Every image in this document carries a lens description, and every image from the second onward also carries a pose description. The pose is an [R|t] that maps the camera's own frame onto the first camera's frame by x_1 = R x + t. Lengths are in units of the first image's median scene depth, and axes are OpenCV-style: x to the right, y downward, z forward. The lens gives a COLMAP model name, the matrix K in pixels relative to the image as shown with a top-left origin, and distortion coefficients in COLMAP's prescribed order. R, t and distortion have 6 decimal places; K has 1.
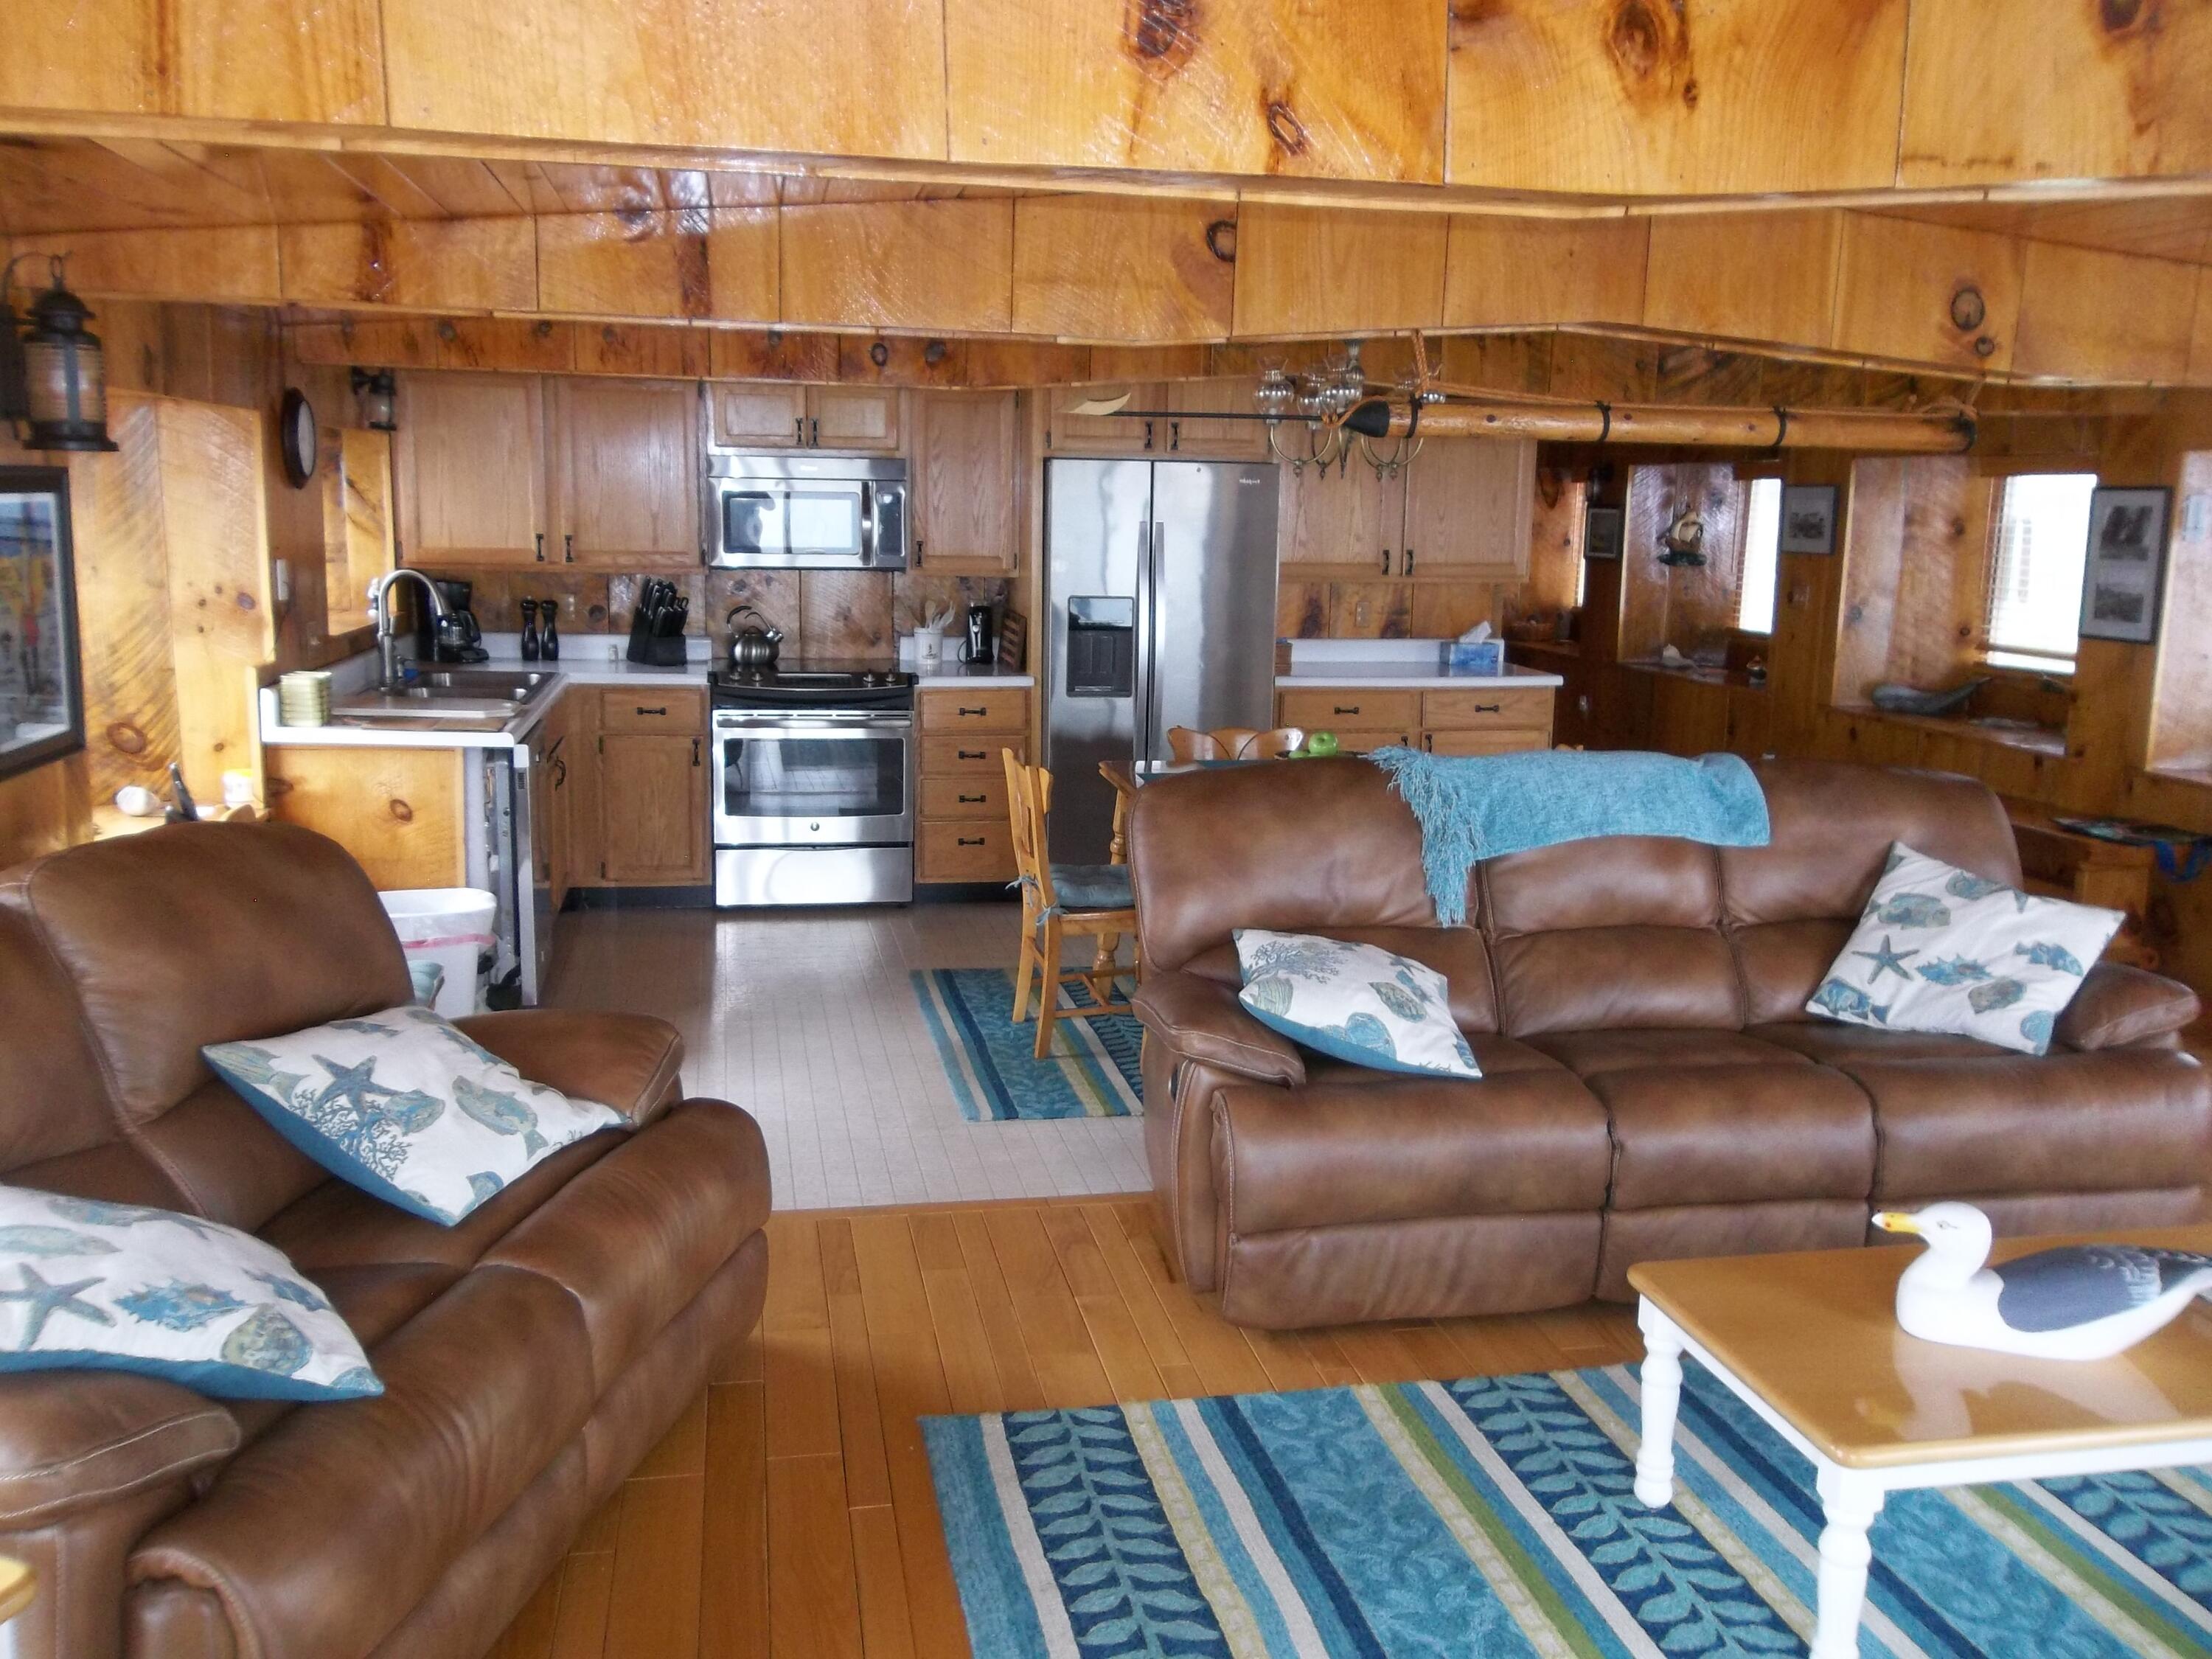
lens RADIAL K [[1826.5, 0, 1094.5], [0, 1826.5, 829.6], [0, 0, 1]] dist [0.008545, 0.002514]
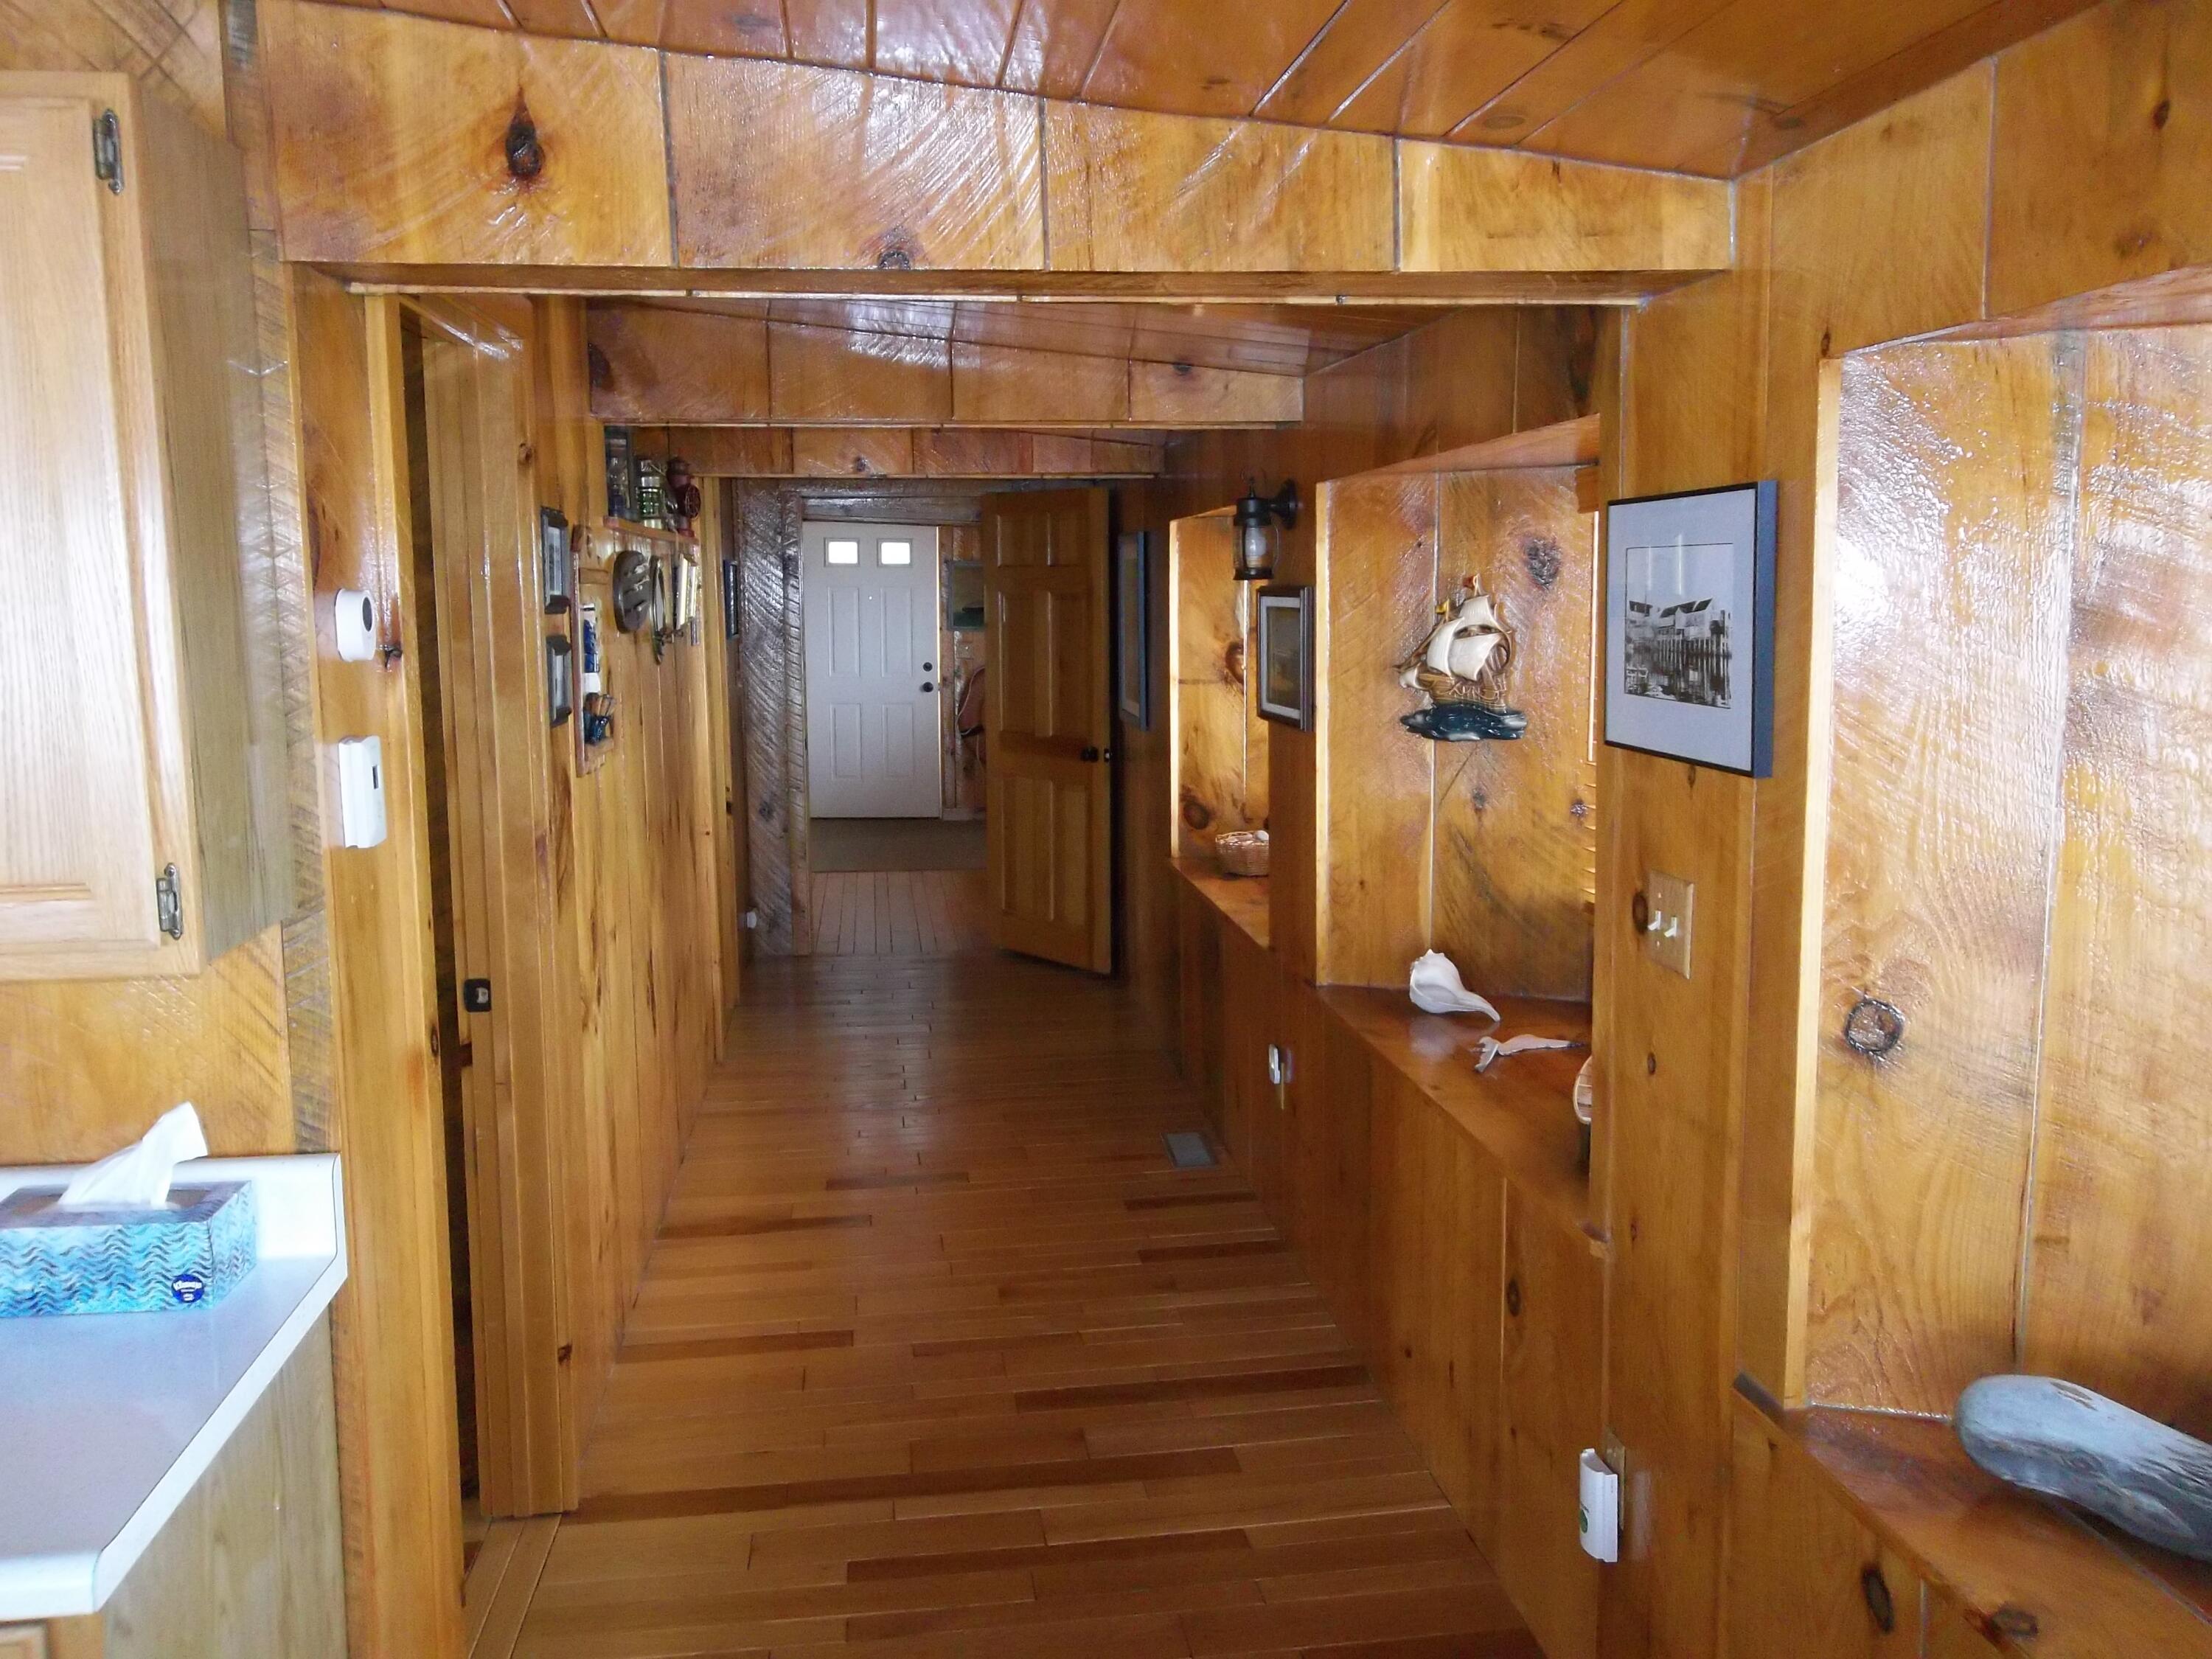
lens RADIAL K [[1826.5, 0, 1115.8], [0, 1826.5, 821.2], [0, 0, 1]] dist [0.008545, 0.002514]
pose [[0.997751, -0.014858, -0.065358, 0.335035], [0.011383, 0.998517, -0.053230, -0.132559], [0.066052, 0.052366, 0.996441, 0.759776]]
